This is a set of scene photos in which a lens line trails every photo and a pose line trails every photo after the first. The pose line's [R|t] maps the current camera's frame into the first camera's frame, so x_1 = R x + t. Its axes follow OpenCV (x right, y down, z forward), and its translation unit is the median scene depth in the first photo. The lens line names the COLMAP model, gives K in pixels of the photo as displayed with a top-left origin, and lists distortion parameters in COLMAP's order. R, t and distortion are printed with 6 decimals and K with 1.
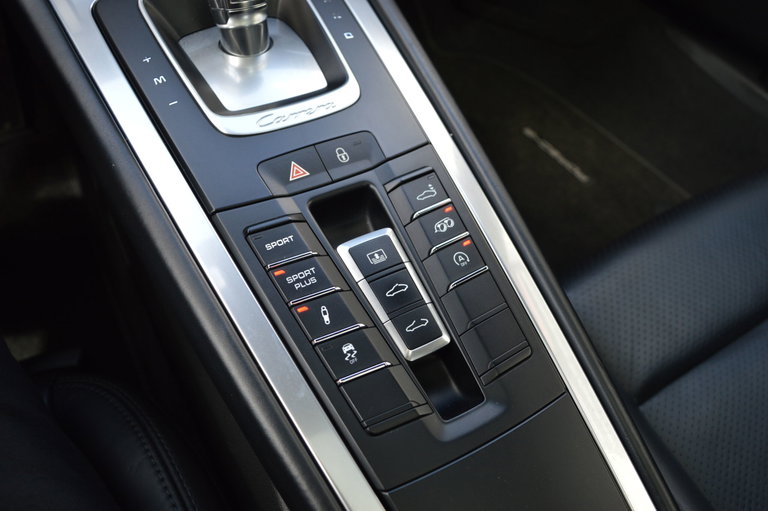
lens RADIAL K [[661.6, 0, 387.0], [0, 661.6, 261.0], [0, 0, 1]] dist [0.000388, -0.000178]
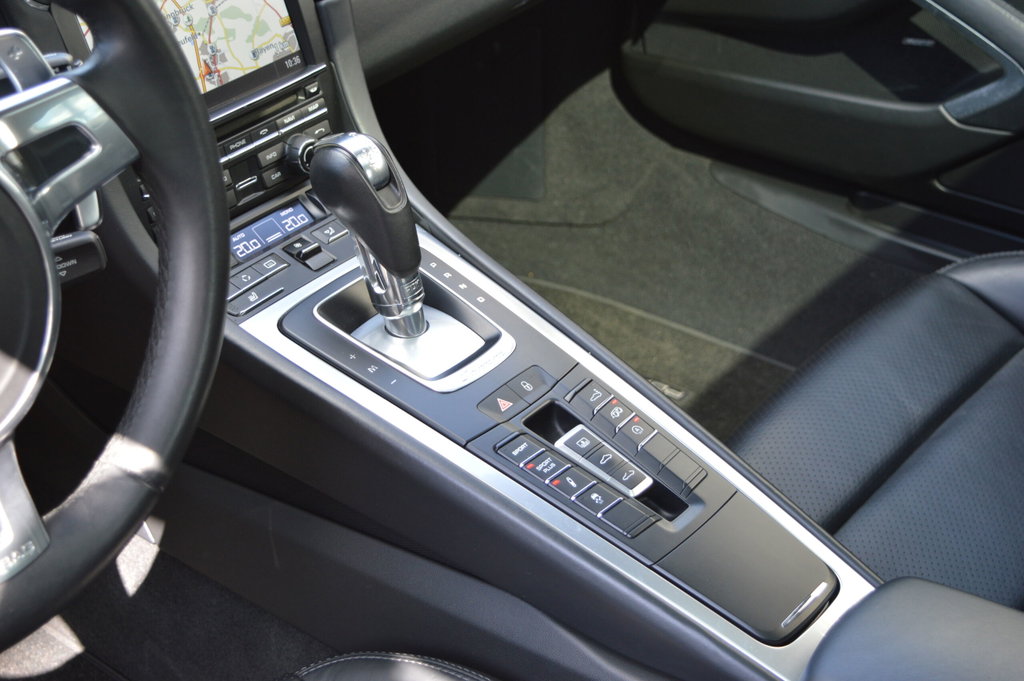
lens RADIAL K [[1864.6, 0, 511.3], [0, 1864.6, 340.5], [0, 0, 1]] dist [-0.008501, 0.000000]
pose [[0.935157, -0.260012, 0.240572, -1.027387], [0.311284, 0.927327, -0.207767, 0.552957], [-0.169067, 0.269181, 0.948134, -2.714913]]
